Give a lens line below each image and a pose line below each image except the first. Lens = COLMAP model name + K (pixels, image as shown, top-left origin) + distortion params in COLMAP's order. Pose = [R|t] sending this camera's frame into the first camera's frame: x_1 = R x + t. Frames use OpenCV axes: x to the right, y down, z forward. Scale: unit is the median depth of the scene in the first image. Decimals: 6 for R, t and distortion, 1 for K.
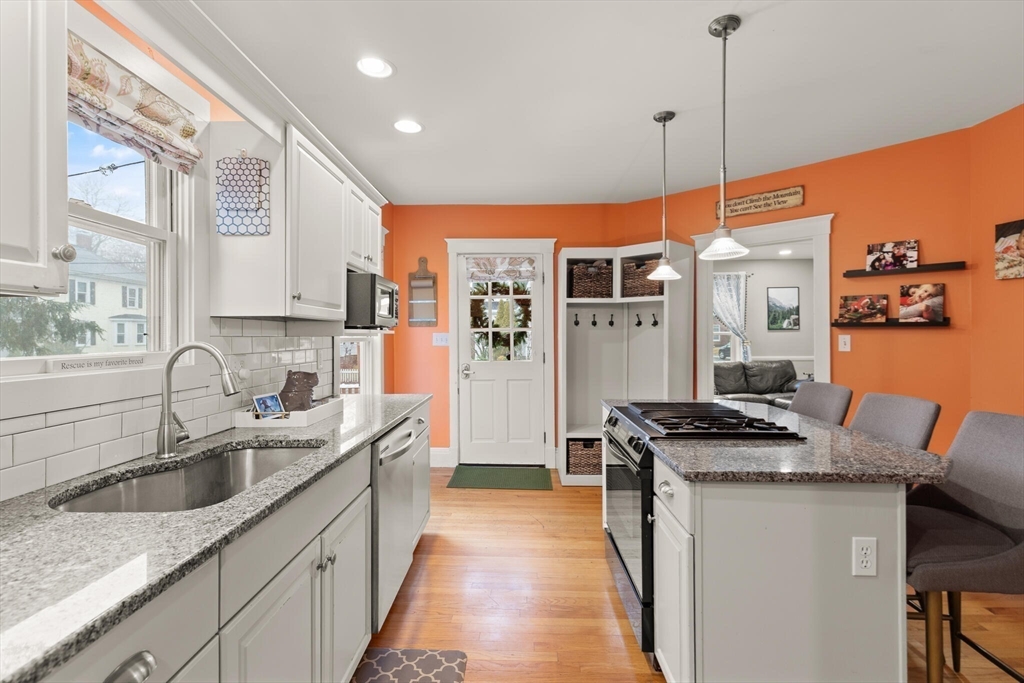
lens RADIAL K [[473.6, 0, 516.3], [0, 473.6, 332.3], [0, 0, 1]] dist [0.009670, -0.001157]
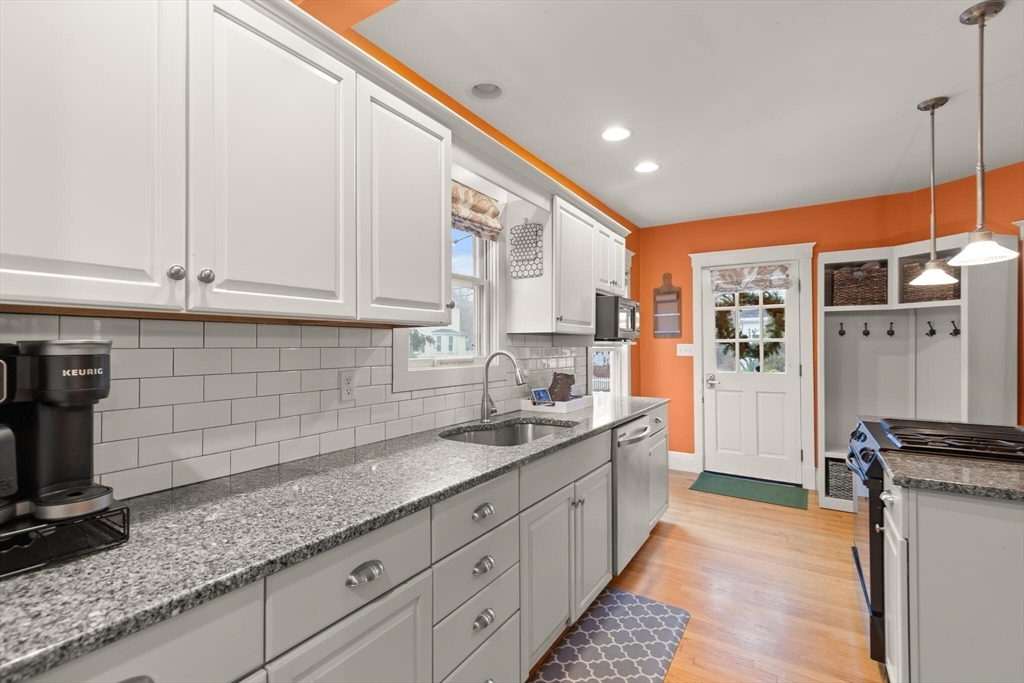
lens RADIAL K [[473.6, 0, 510.9], [0, 473.6, 342.3], [0, 0, 1]] dist [0.009670, -0.001157]
pose [[0.857605, -0.002180, -0.514304, 0.113993], [0.001582, 0.999997, -0.001601, -0.002553], [0.514307, 0.000559, 0.857606, -0.232526]]
